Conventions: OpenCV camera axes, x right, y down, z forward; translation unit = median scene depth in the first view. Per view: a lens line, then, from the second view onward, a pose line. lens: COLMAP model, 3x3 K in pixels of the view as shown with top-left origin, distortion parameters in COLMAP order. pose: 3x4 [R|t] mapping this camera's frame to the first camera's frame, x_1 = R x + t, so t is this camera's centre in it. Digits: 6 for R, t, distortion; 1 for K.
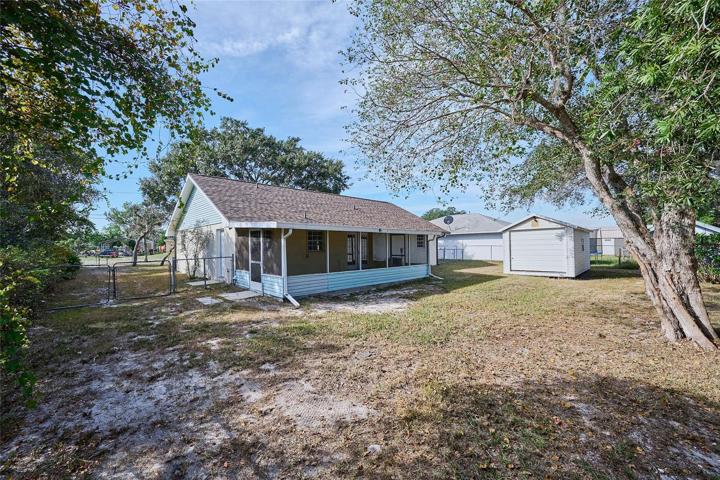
lens RADIAL K [[279.2, 0, 359.8], [0, 279.2, 241.5], [0, 0, 1]] dist [0.011183, -0.000014]
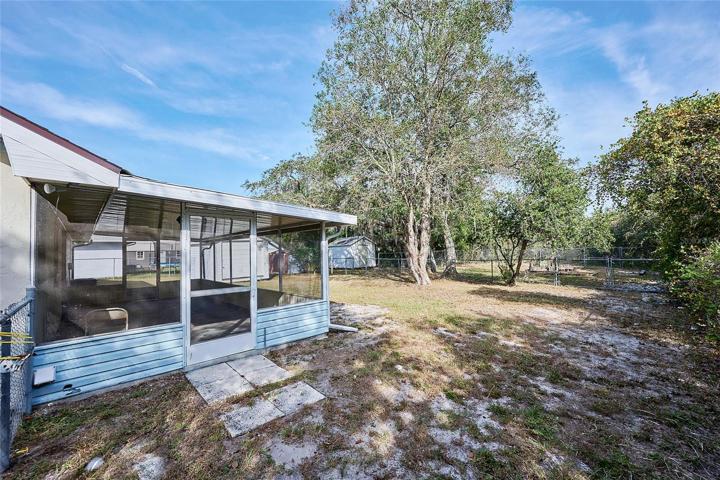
lens RADIAL K [[279.2, 0, 358.6], [0, 279.2, 241.7], [0, 0, 1]] dist [0.011183, -0.000014]
pose [[0.012383, 0.031671, 0.999422, -1.958668], [0.007108, 0.999470, -0.031761, 0.033603], [-0.999898, 0.007497, 0.012152, 1.941640]]
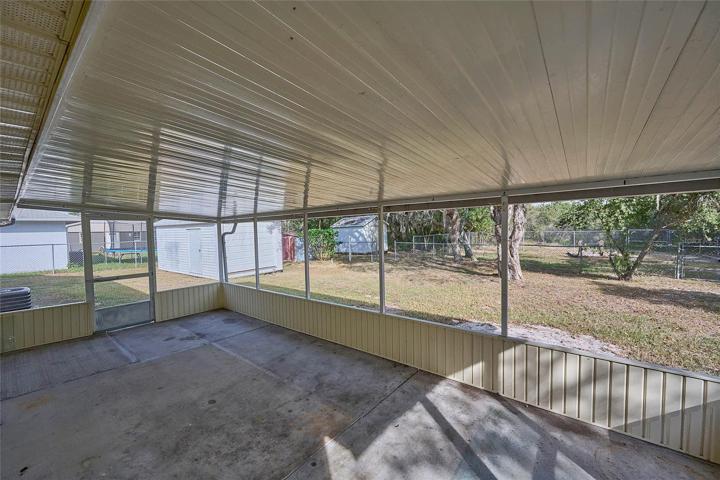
lens RADIAL K [[279.2, 0, 362.2], [0, 279.2, 241.5], [0, 0, 1]] dist [0.011183, -0.000014]
pose [[-0.116908, -0.039894, 0.992341, -1.614580], [0.003007, 0.999174, 0.040523, 0.017911], [-0.993138, 0.007722, -0.116691, 2.277505]]
